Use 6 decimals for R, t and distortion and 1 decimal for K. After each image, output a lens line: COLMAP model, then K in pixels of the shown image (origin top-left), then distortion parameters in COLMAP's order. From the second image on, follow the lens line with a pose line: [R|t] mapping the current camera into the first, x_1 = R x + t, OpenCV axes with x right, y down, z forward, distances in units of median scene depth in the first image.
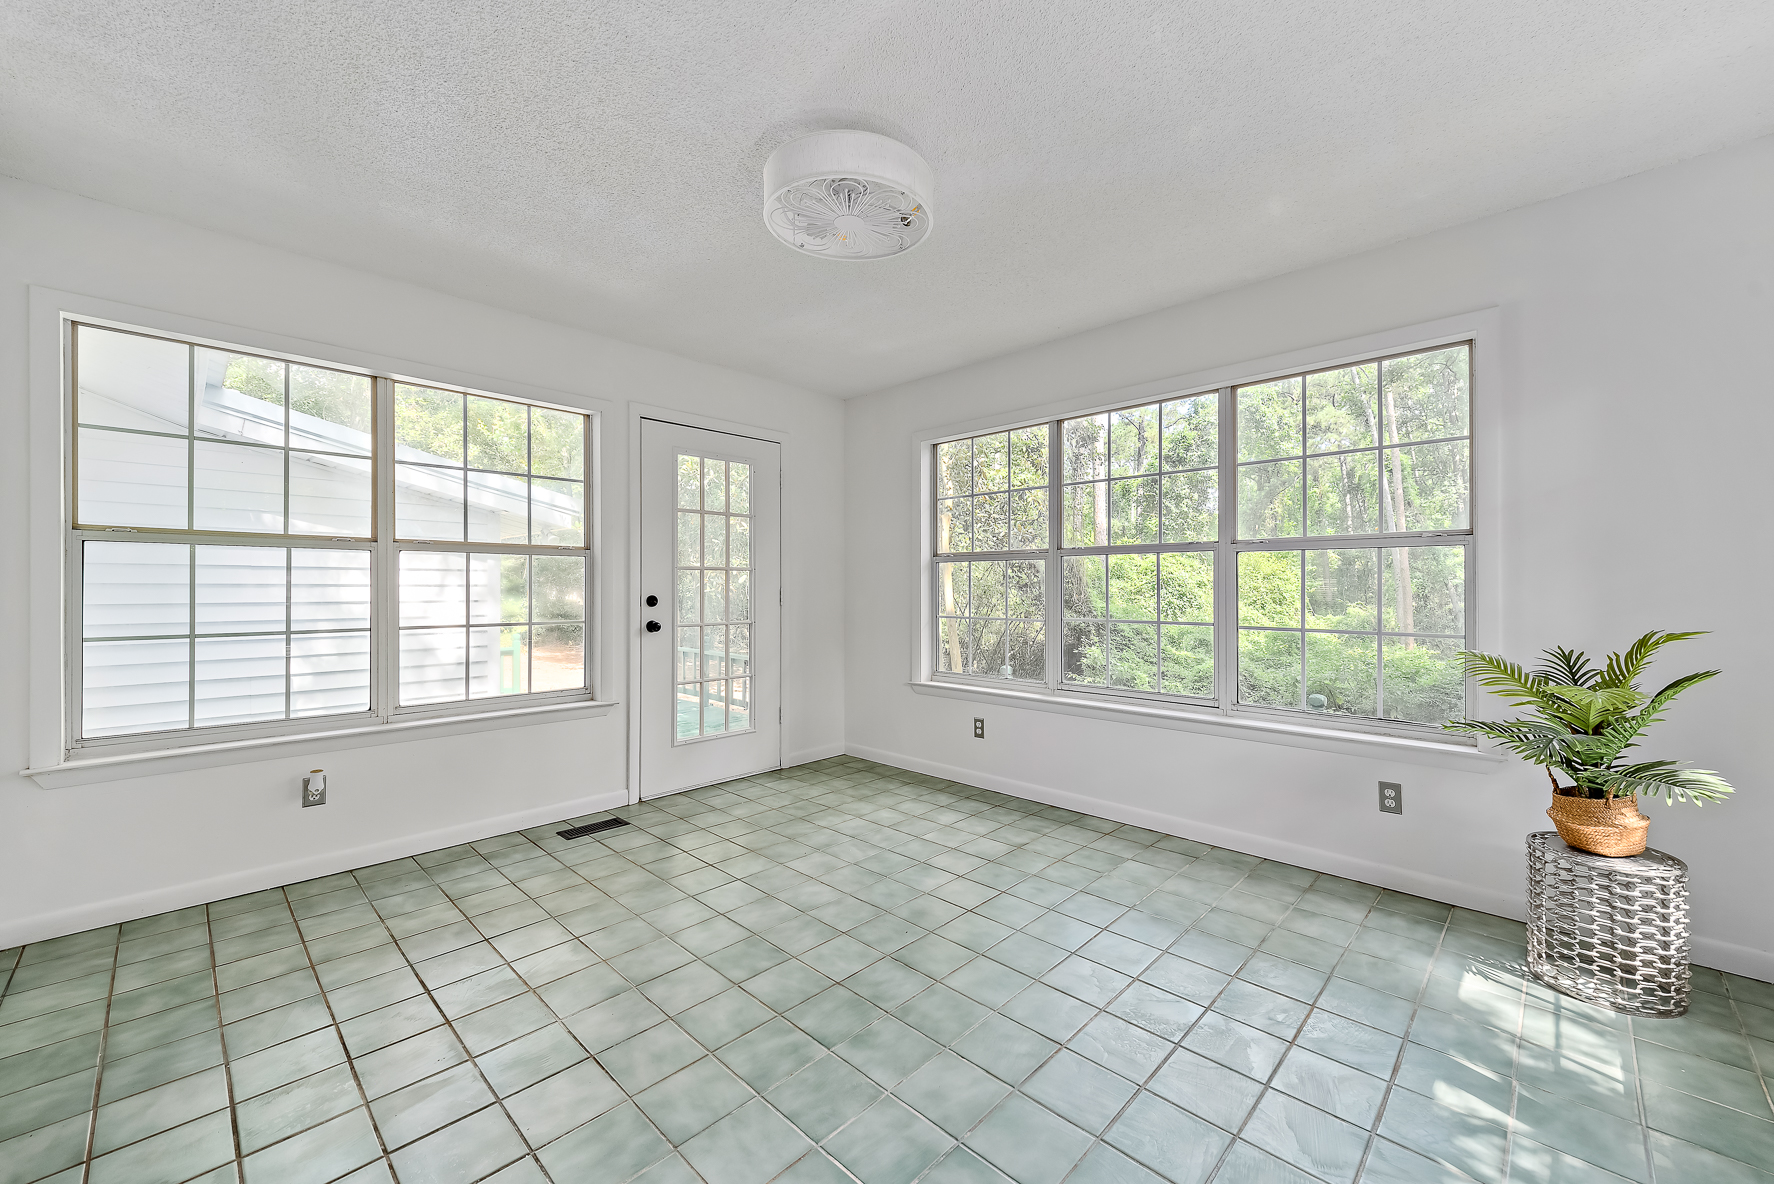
lens RADIAL K [[702.0, 0, 887.2], [0, 702.0, 585.2], [0, 0, 1]] dist [0.007847, -0.002467]
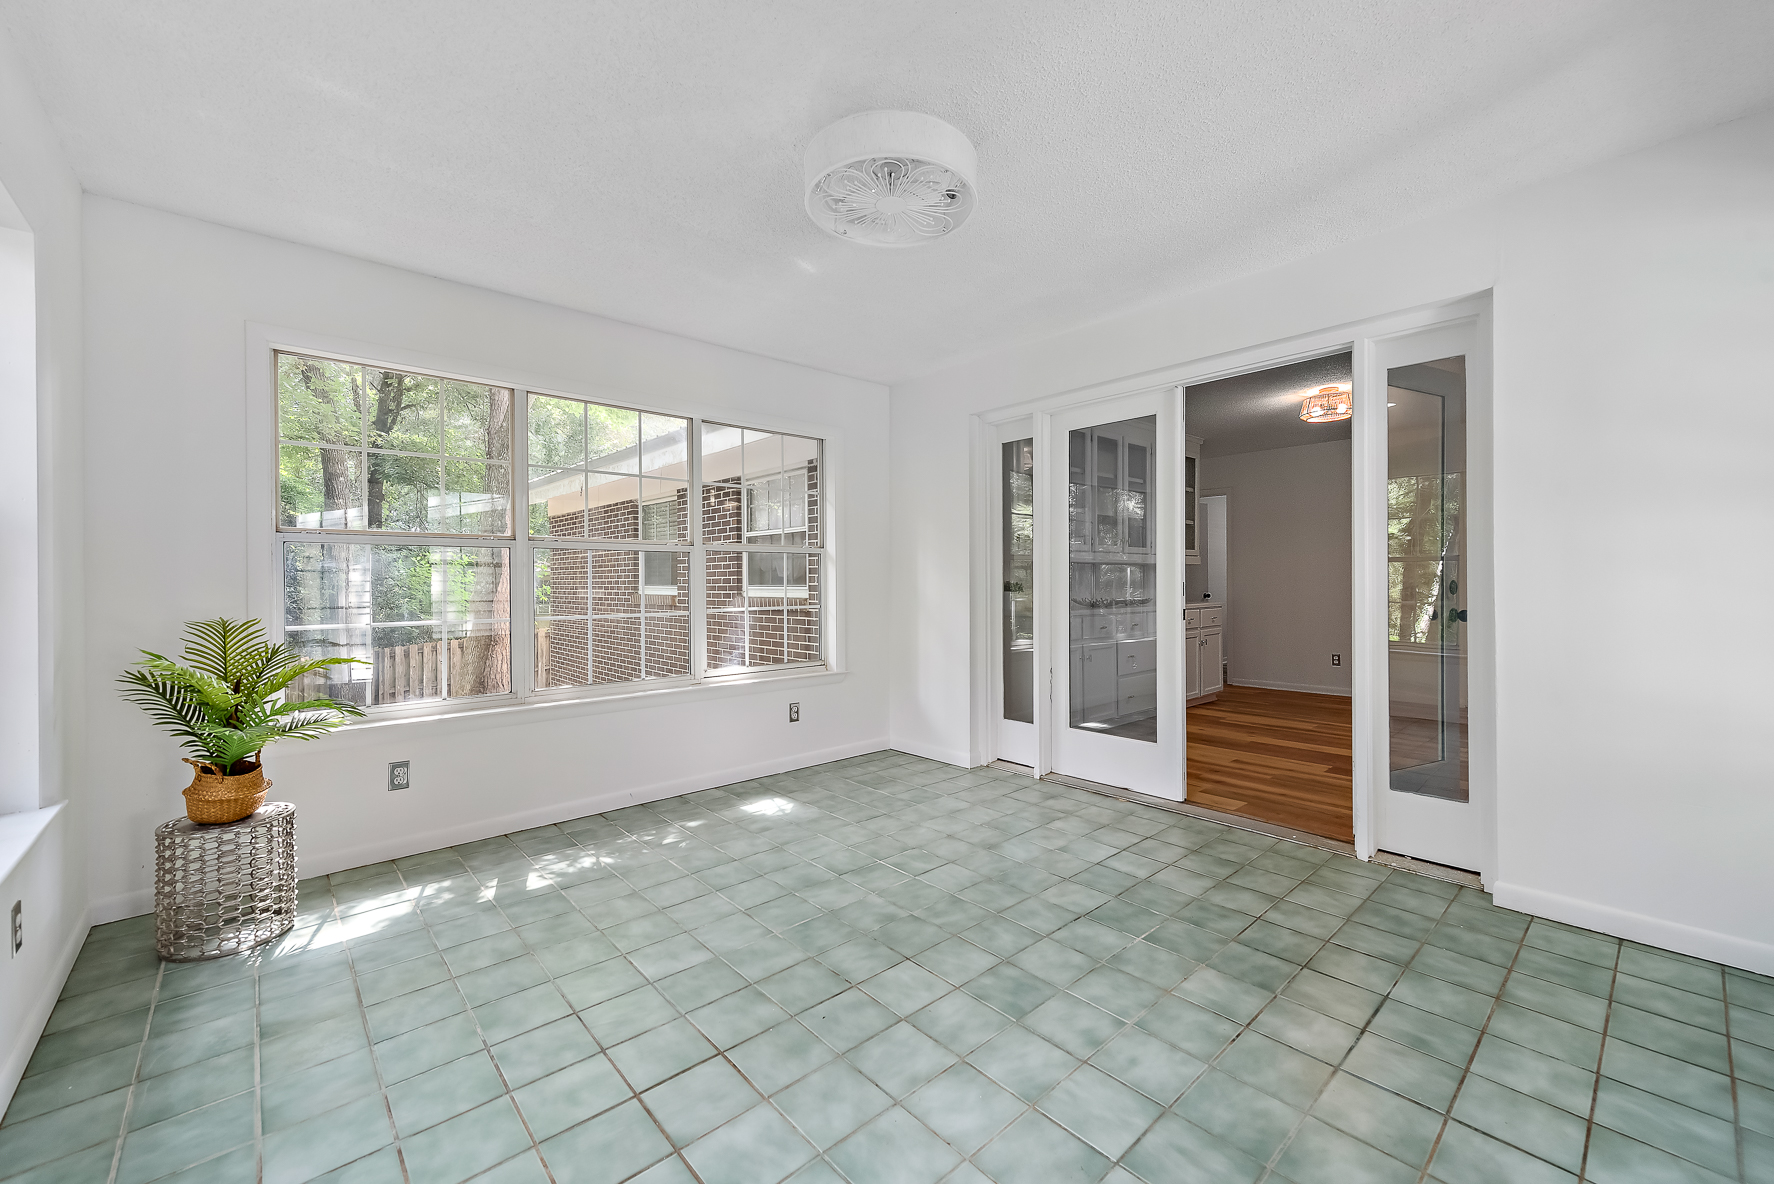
lens RADIAL K [[702.0, 0, 886.6], [0, 702.0, 585.1], [0, 0, 1]] dist [0.007847, -0.002467]
pose [[-0.997353, 0.006888, 0.072384, -0.107901], [0.007455, 0.999944, 0.007561, 0.003493], [-0.072328, 0.008080, -0.997348, 1.864028]]
